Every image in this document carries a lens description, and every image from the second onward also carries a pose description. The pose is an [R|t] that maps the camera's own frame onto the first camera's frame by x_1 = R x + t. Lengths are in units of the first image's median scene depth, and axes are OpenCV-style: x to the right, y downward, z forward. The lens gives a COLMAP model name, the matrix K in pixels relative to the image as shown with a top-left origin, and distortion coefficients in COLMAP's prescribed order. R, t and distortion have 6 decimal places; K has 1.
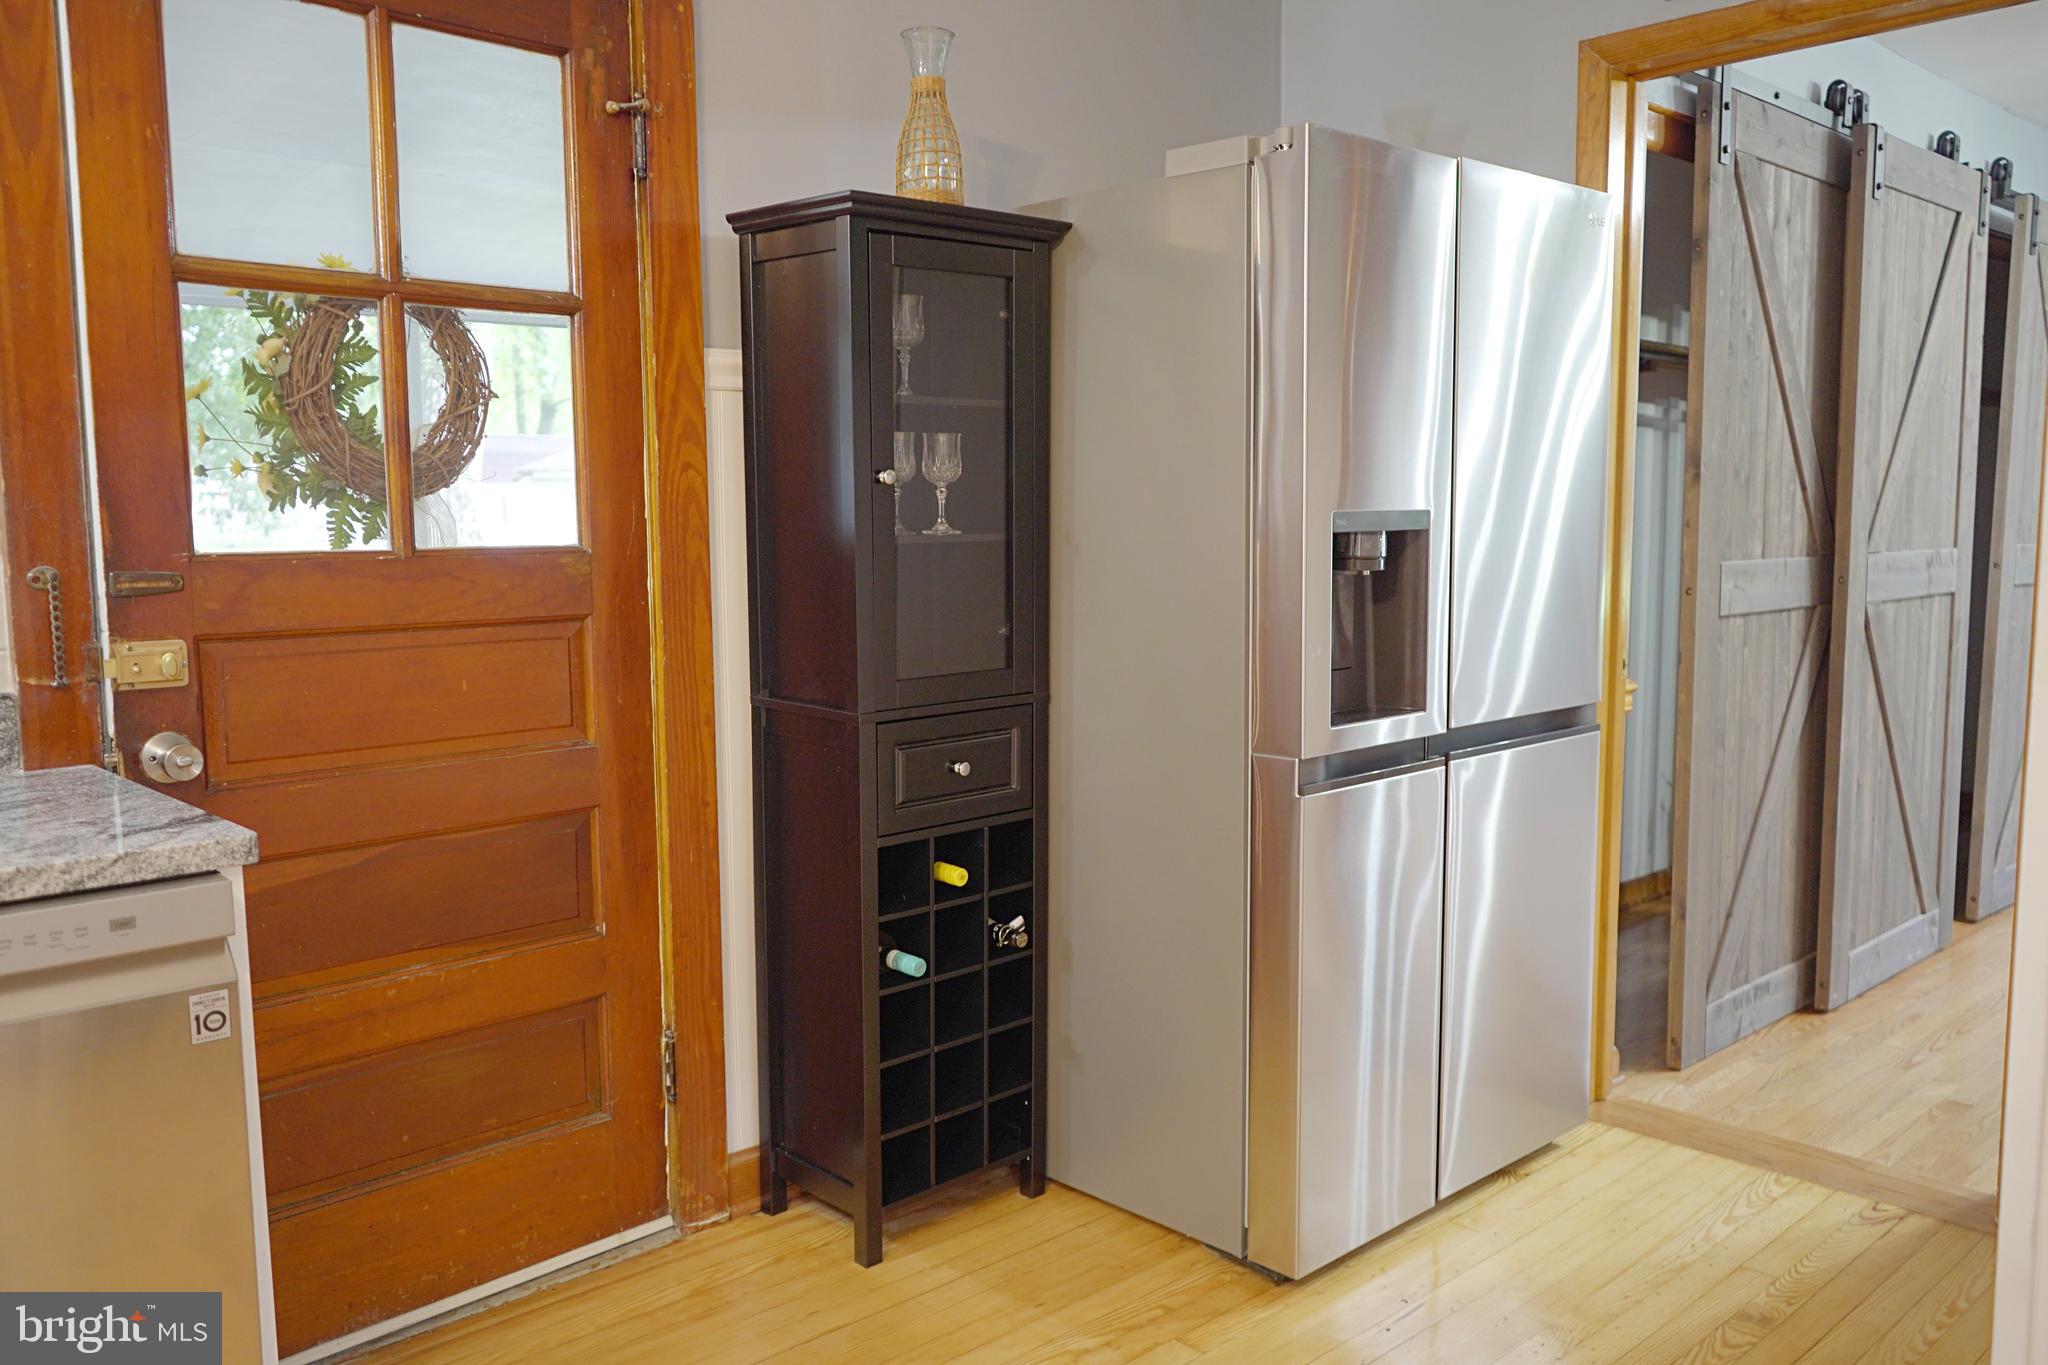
lens RADIAL K [[1621.2, 0, 1024.0], [0, 1621.2, 682.5], [0, 0, 1]] dist [-0.046564, 0.040574]
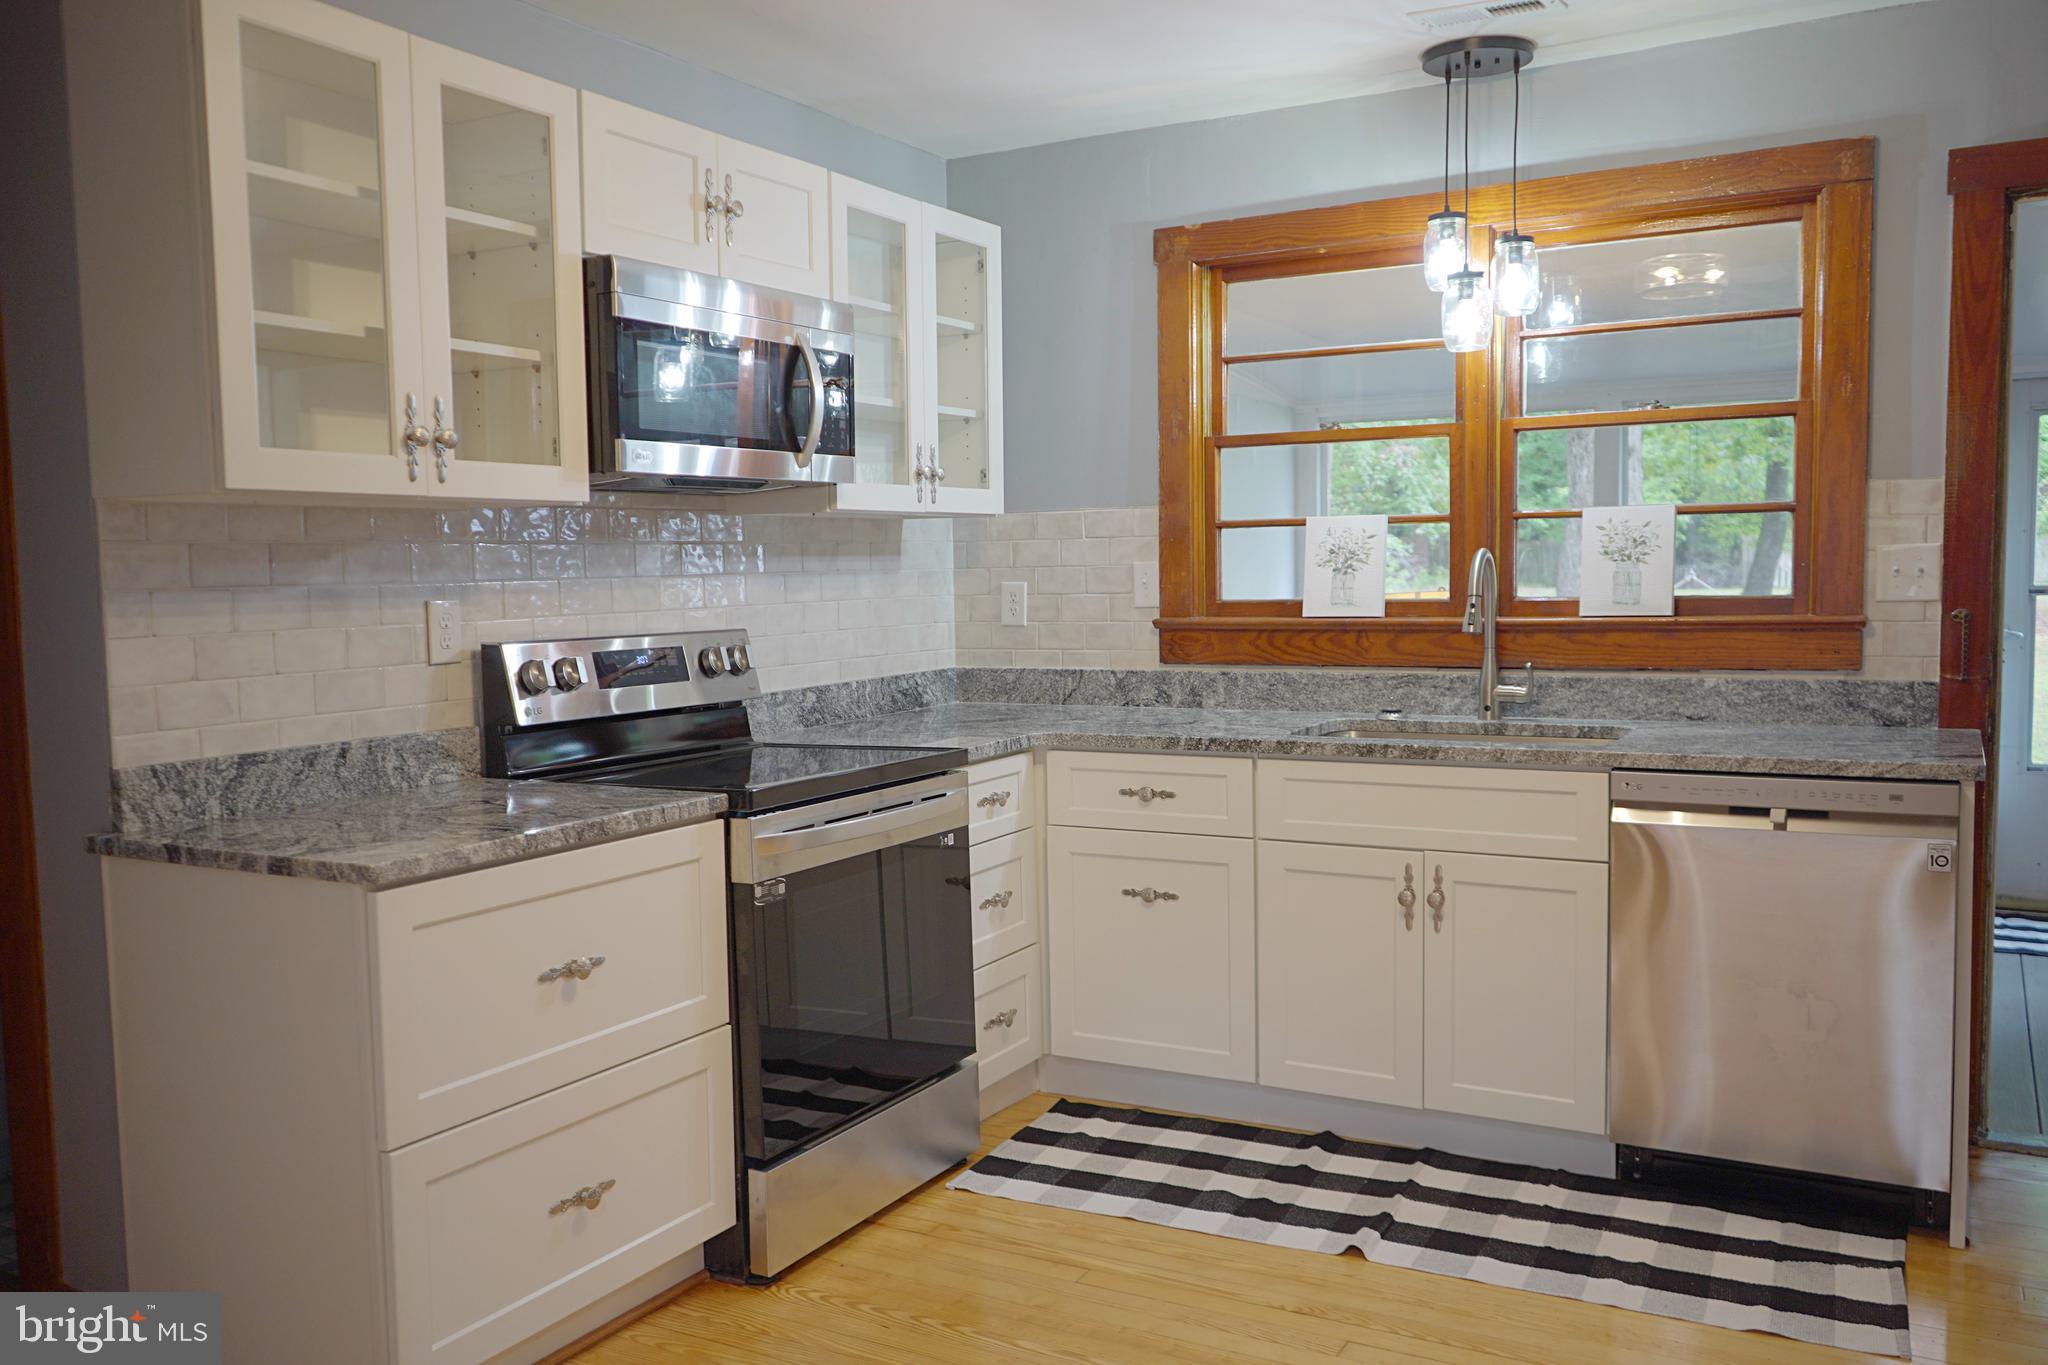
lens RADIAL K [[1621.2, 0, 1024.0], [0, 1621.2, 682.5], [0, 0, 1]] dist [-0.046564, 0.040574]
pose [[0.286891, 0.074791, -0.955039, 0.726672], [-0.083863, 0.995081, 0.052735, -0.001567], [0.954285, 0.064963, 0.291752, -0.432632]]
